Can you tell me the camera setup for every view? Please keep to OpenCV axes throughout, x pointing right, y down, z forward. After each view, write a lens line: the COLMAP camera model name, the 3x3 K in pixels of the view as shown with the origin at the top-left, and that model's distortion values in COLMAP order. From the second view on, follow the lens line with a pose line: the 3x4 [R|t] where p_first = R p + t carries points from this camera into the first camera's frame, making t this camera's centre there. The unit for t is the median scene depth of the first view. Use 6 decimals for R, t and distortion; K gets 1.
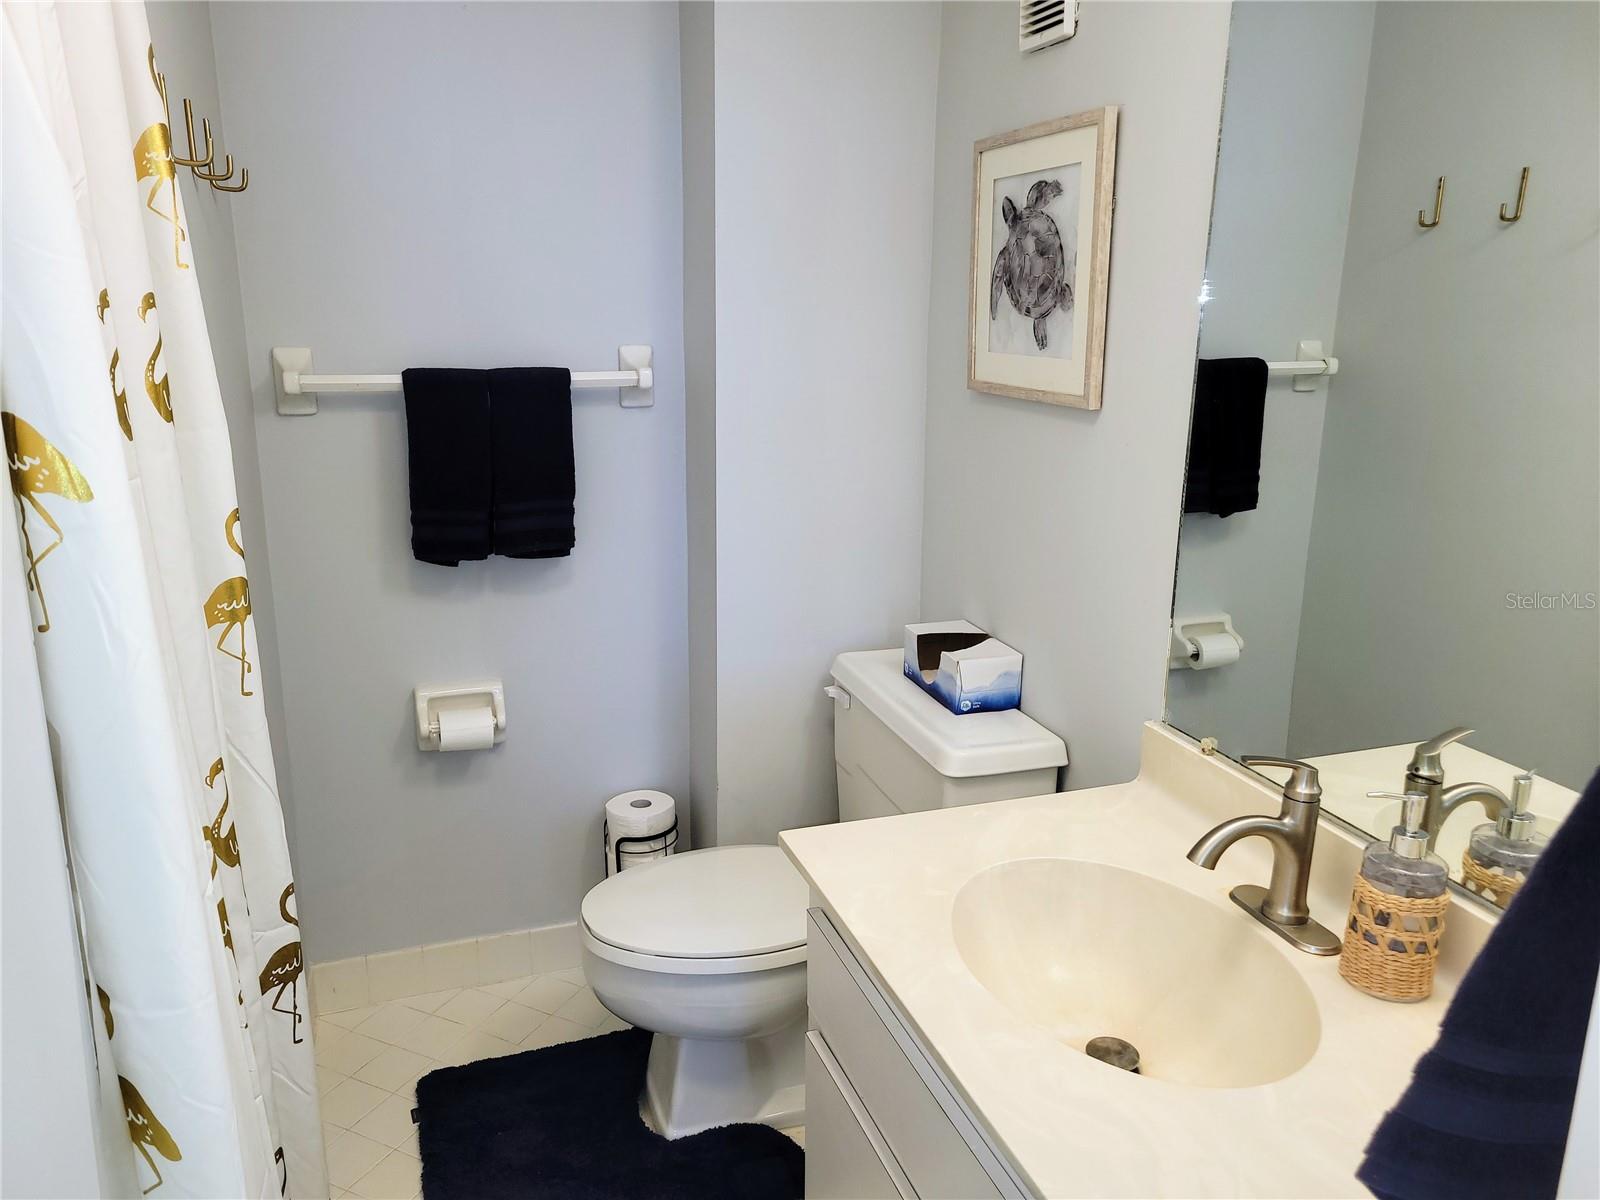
lens RADIAL K [[1204.8, 0, 809.7], [0, 1204.8, 605.7], [0, 0, 1]] dist [0.052019, -0.034067]
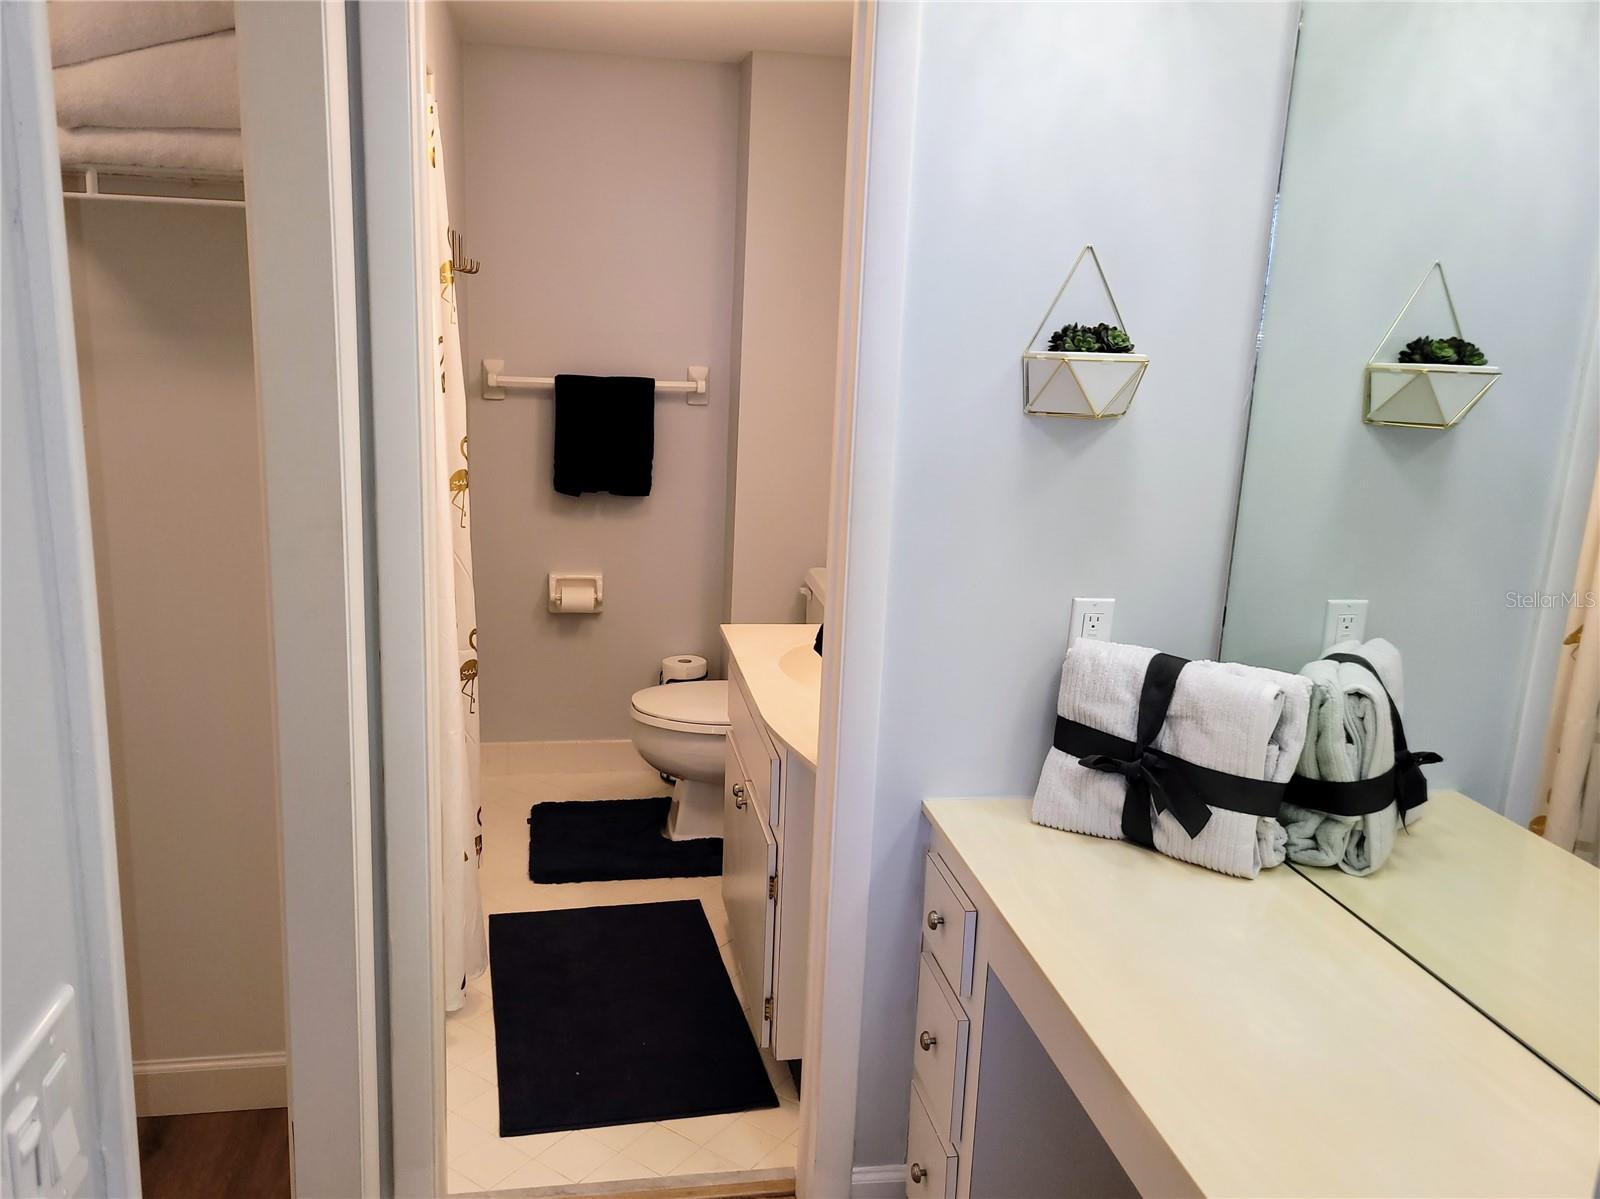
lens RADIAL K [[1204.8, 0, 794.8], [0, 1204.8, 594.1], [0, 0, 1]] dist [0.052019, -0.034067]
pose [[0.987904, 0.069886, -0.138427, 0.225971], [-0.072872, 0.997203, -0.016617, 0.102605], [0.136879, 0.026503, 0.990233, -0.556610]]
